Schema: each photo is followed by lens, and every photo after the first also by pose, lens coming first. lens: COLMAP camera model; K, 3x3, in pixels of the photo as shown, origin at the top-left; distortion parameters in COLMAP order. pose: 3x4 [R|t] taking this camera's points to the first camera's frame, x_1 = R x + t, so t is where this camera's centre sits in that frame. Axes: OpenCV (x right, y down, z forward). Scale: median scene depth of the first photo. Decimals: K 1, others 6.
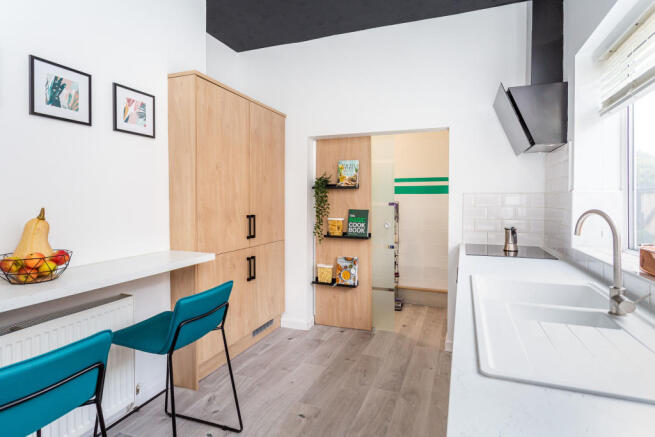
lens RADIAL K [[346.2, 0, 328.4], [0, 346.2, 208.8], [0, 0, 1]] dist [0.001281, 0.000307]
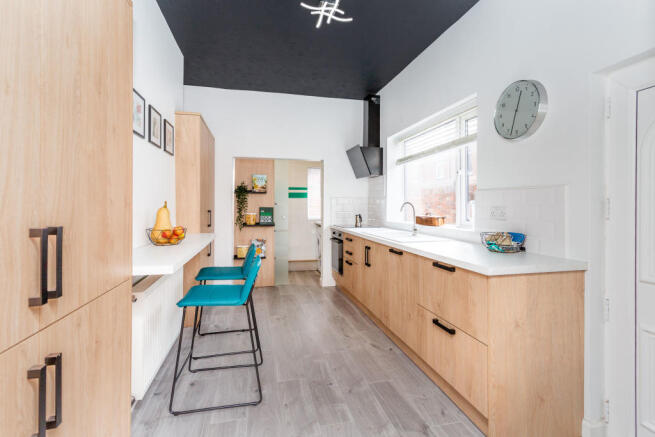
lens RADIAL K [[320.1, 0, 324.6], [0, 320.1, 205.0], [0, 0, 1]] dist [0.002149, 0.000333]
pose [[0.842779, 0.002777, 0.538252, -0.456484], [0.011761, 0.999653, -0.023572, 0.028976], [-0.538131, 0.026196, 0.842454, -0.329366]]
